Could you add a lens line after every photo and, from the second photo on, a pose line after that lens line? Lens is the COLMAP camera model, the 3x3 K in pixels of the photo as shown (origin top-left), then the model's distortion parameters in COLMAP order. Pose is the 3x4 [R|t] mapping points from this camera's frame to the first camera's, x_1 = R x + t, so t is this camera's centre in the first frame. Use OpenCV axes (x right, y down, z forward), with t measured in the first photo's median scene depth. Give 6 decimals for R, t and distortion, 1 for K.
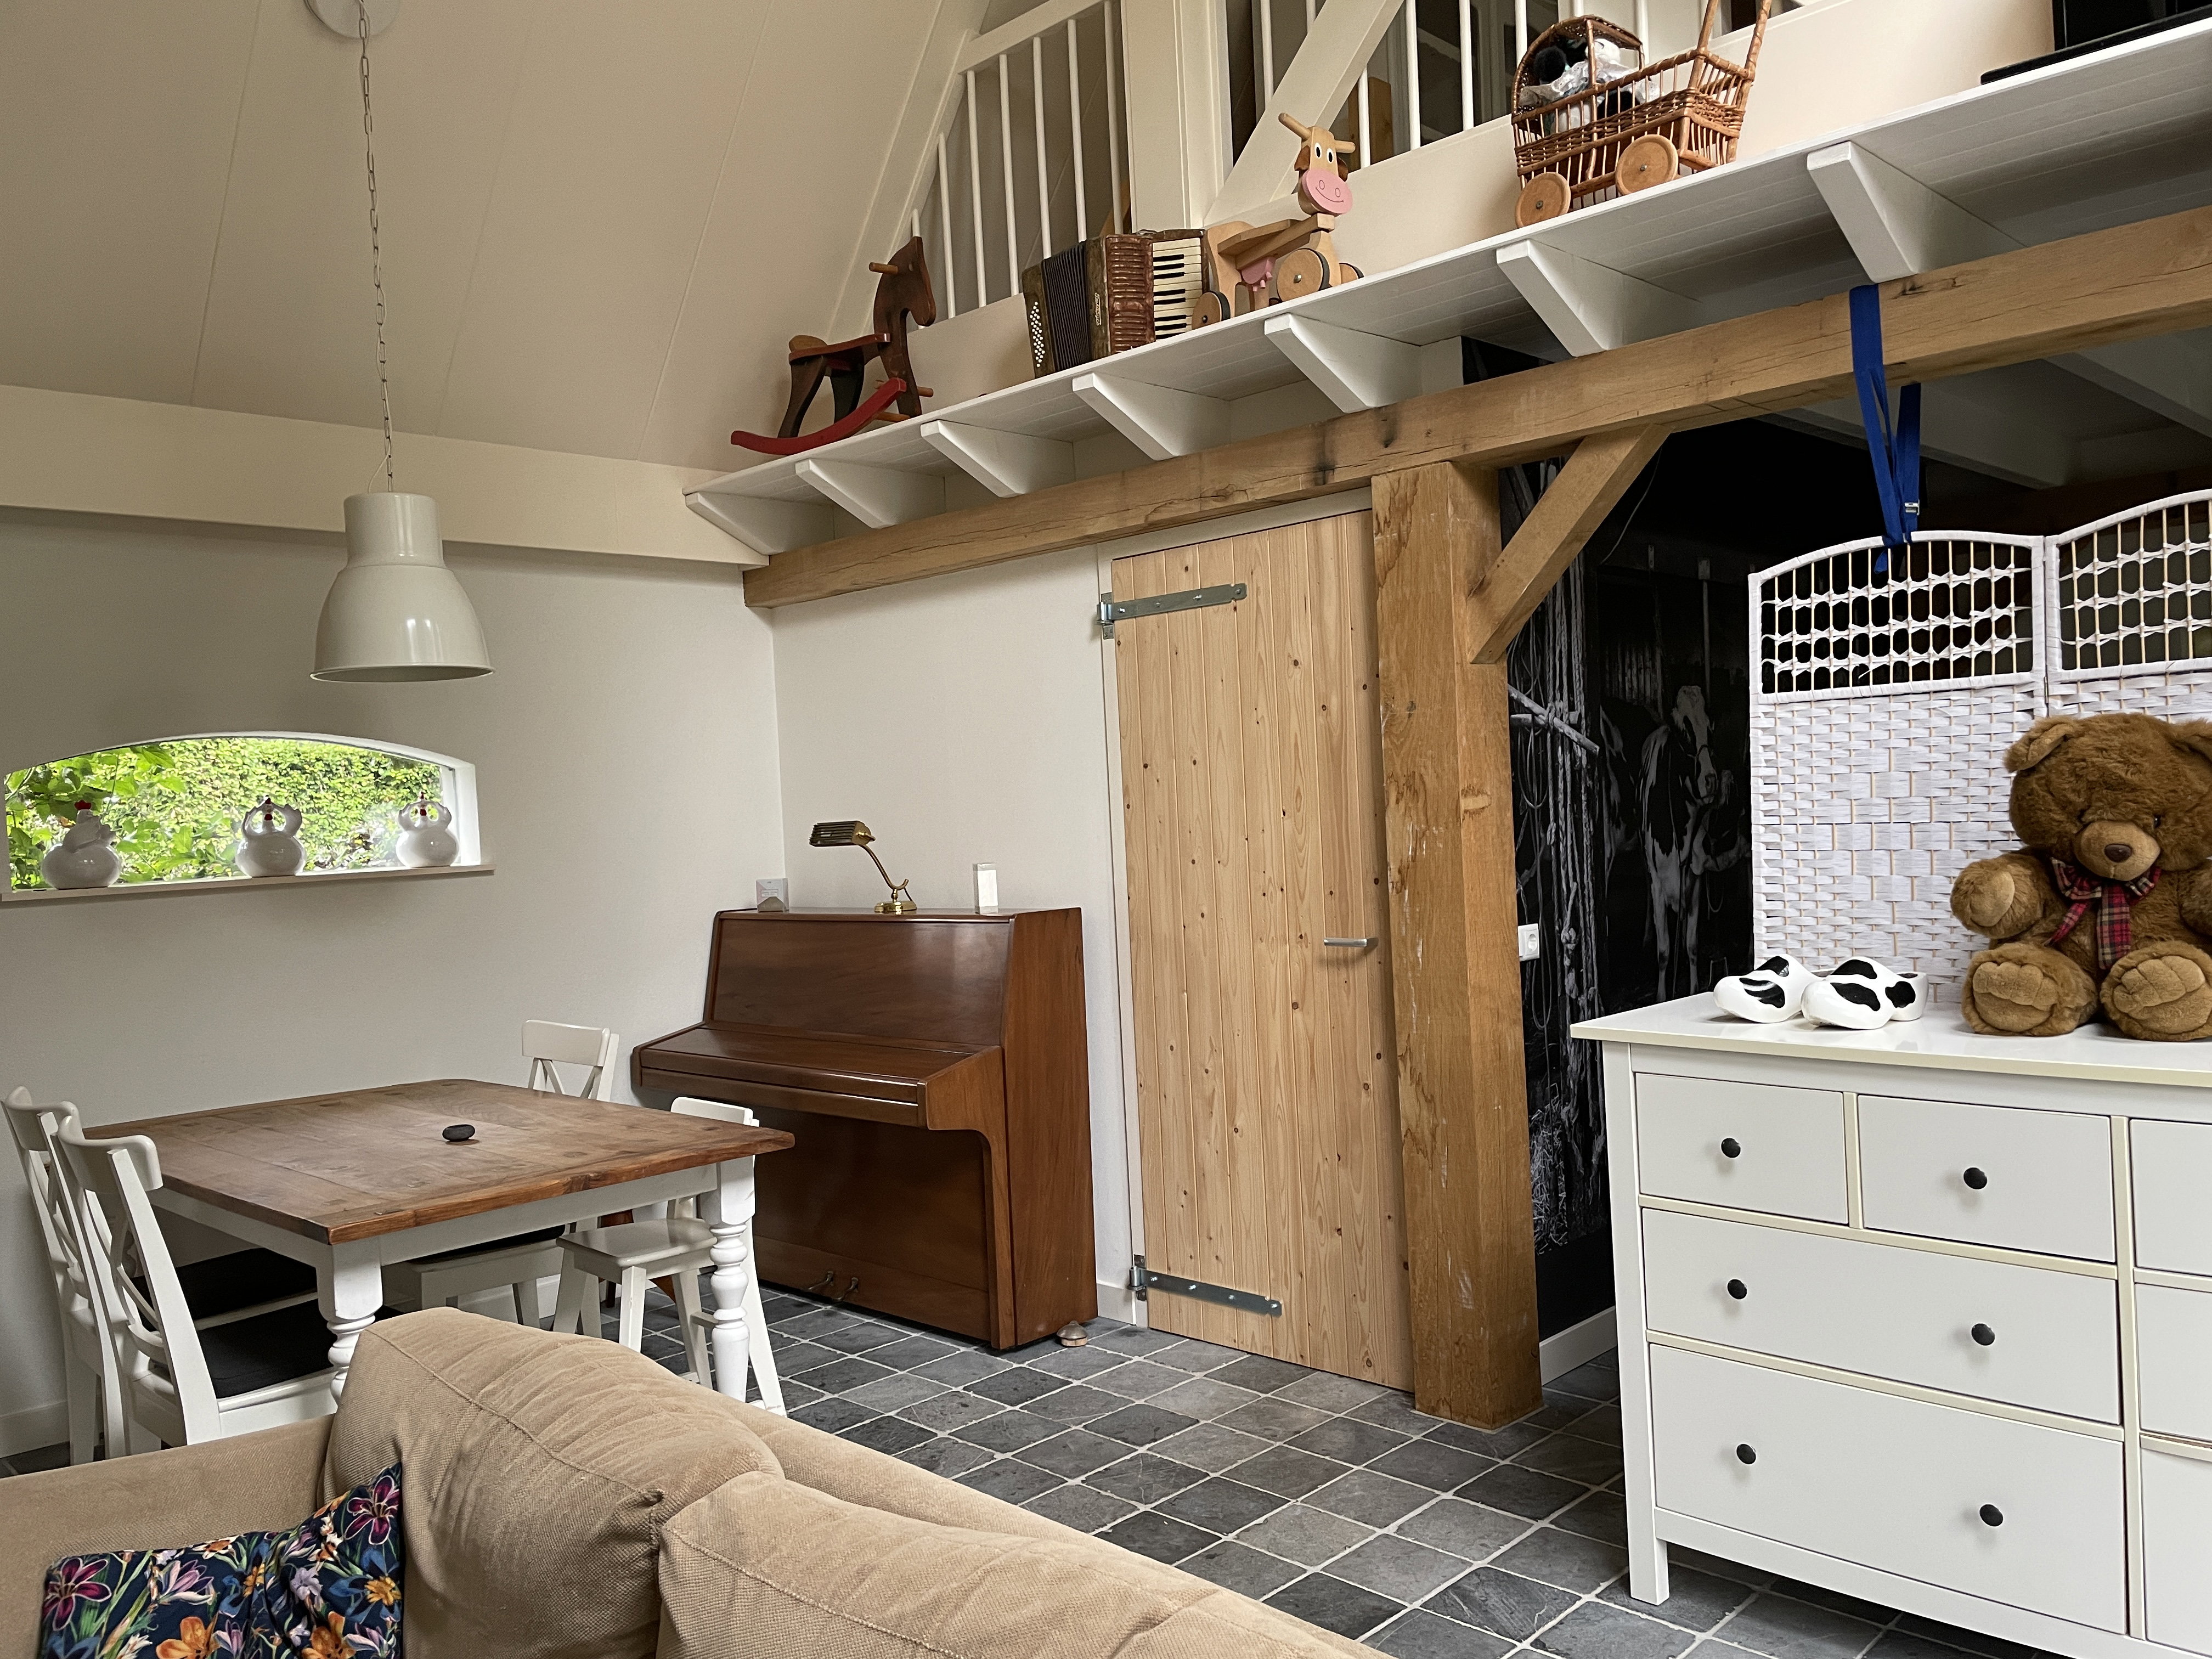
lens RADIAL K [[1669.1, 0, 1106.0], [0, 1669.1, 829.5], [0, 0, 1]] dist [0.100221, -0.140325]
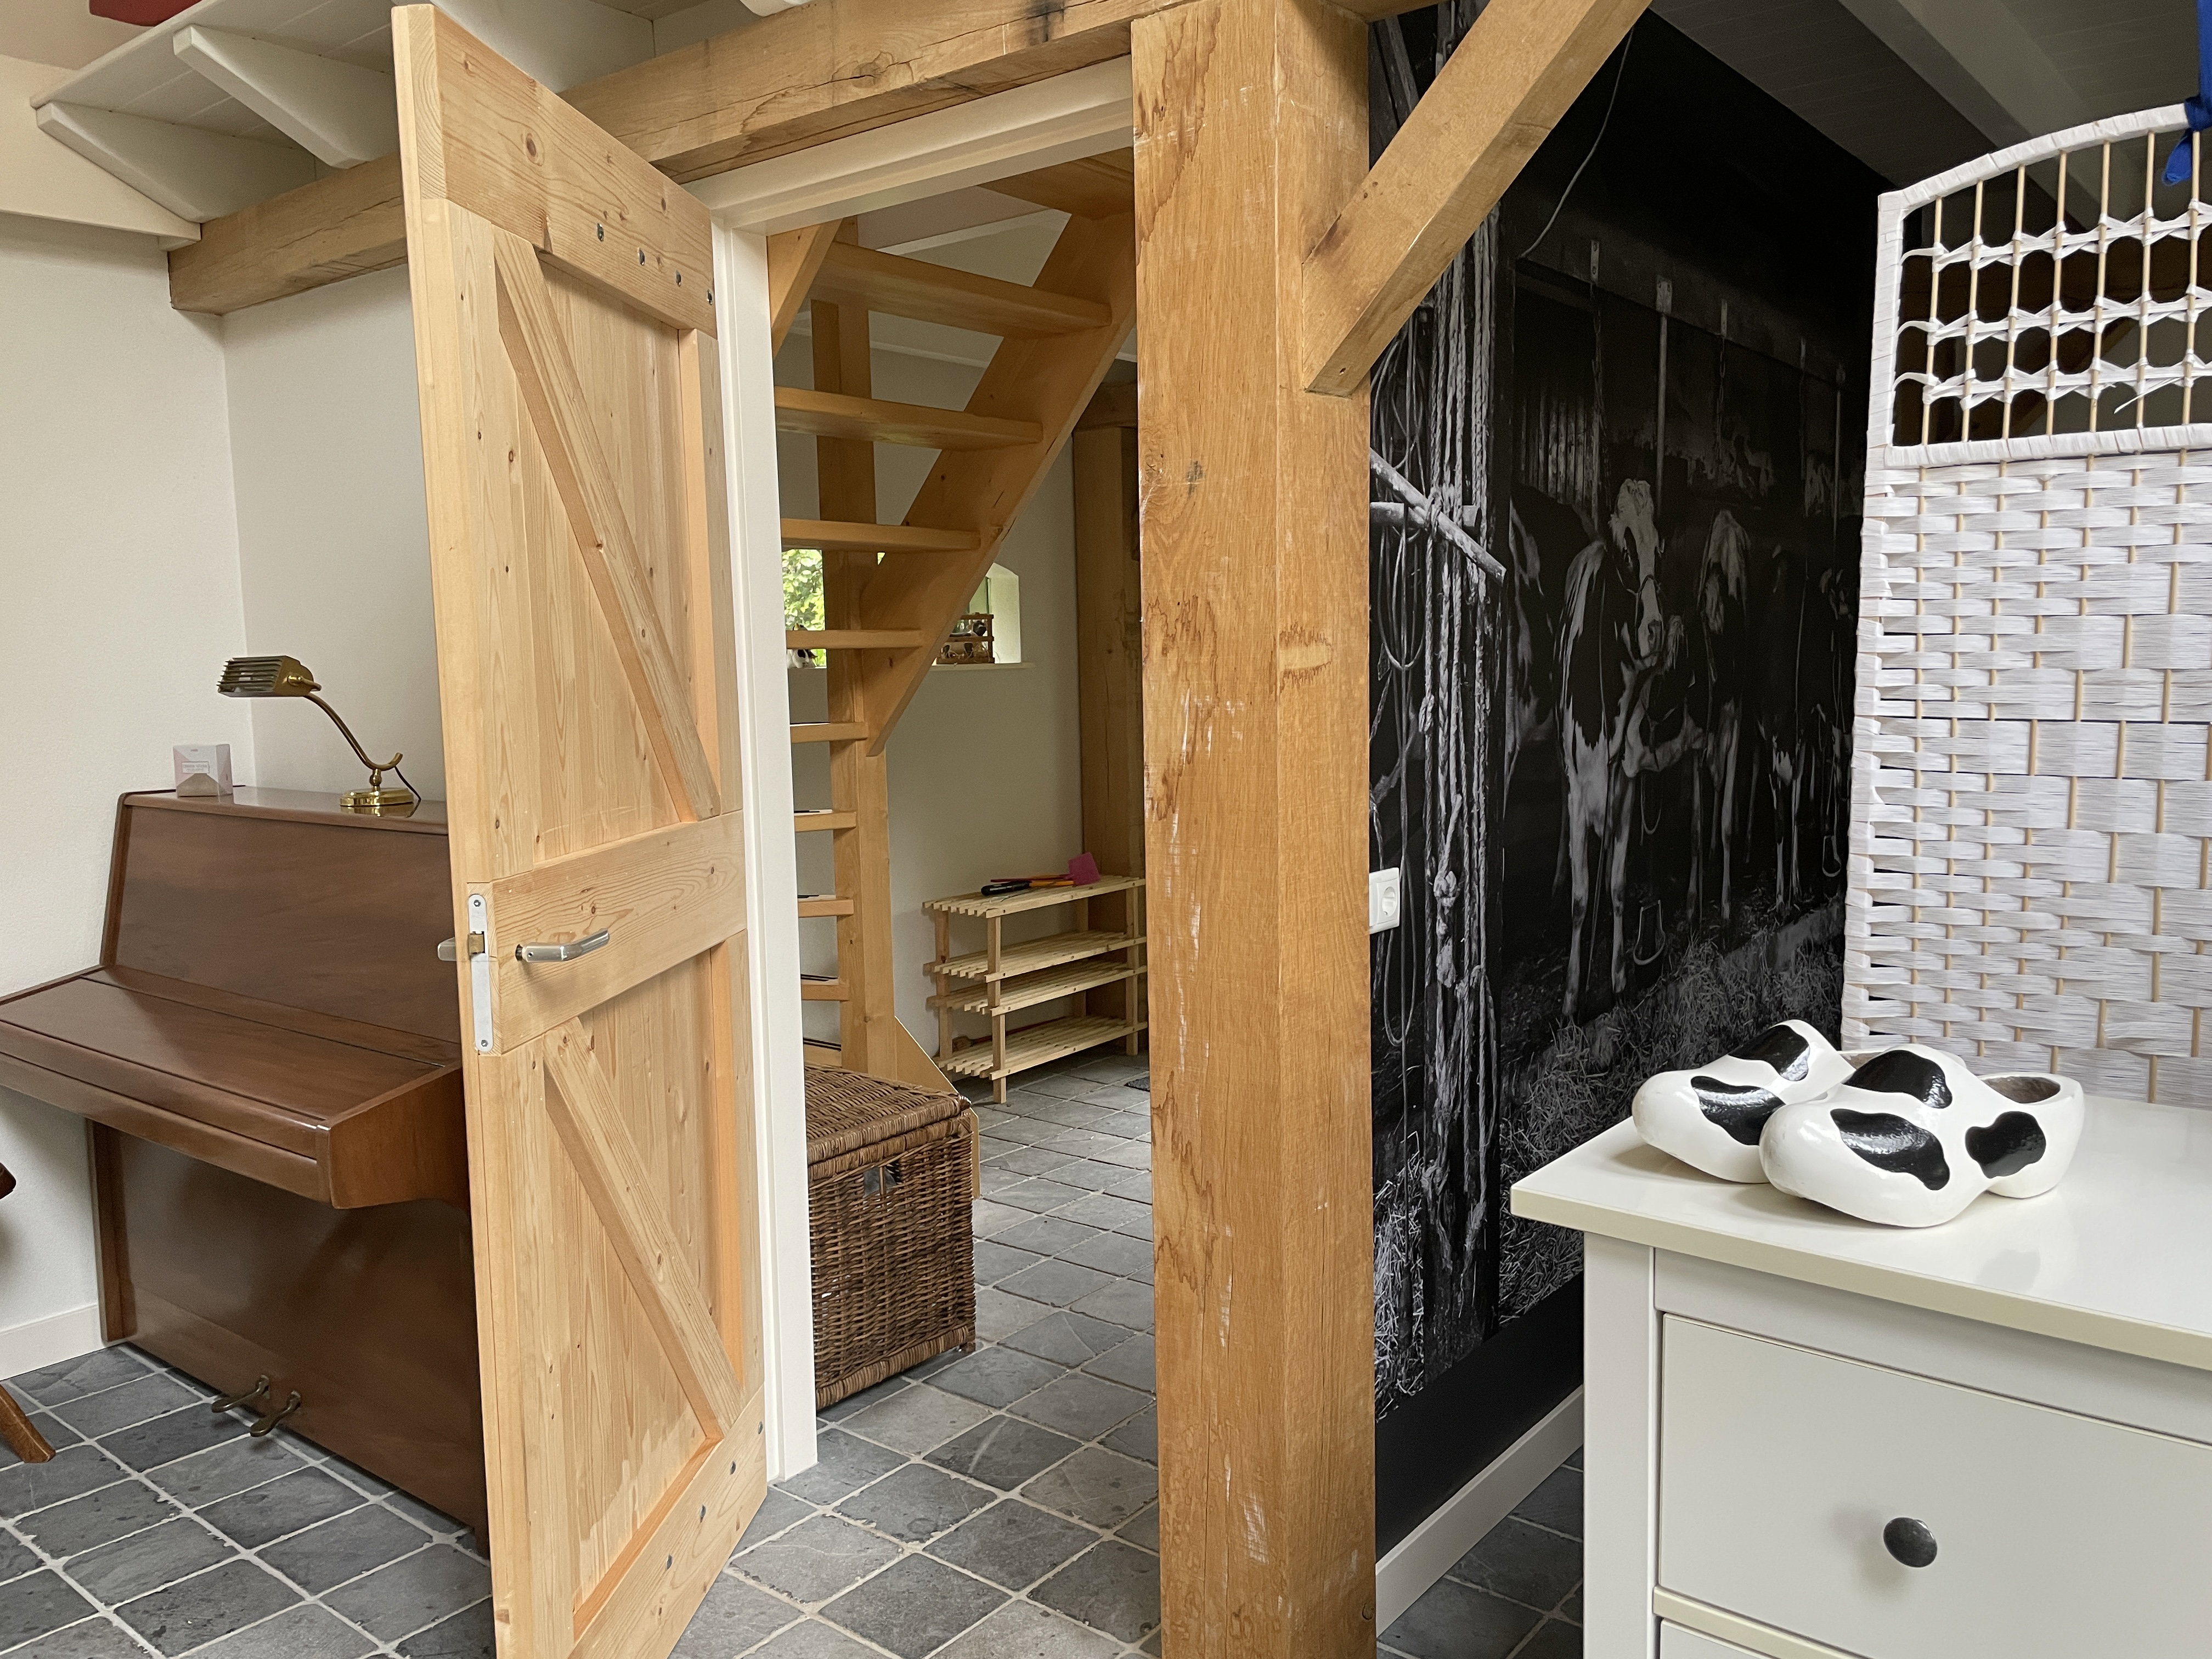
lens RADIAL K [[1696.2, 0, 1106.0], [0, 1696.2, 829.5], [0, 0, 1]] dist [0.100233, -0.146968]
pose [[0.993588, 0.015895, 0.111941, 0.092953], [-0.025985, 0.995670, 0.089256, -0.007735], [-0.110038, -0.091593, 0.989698, 0.444116]]
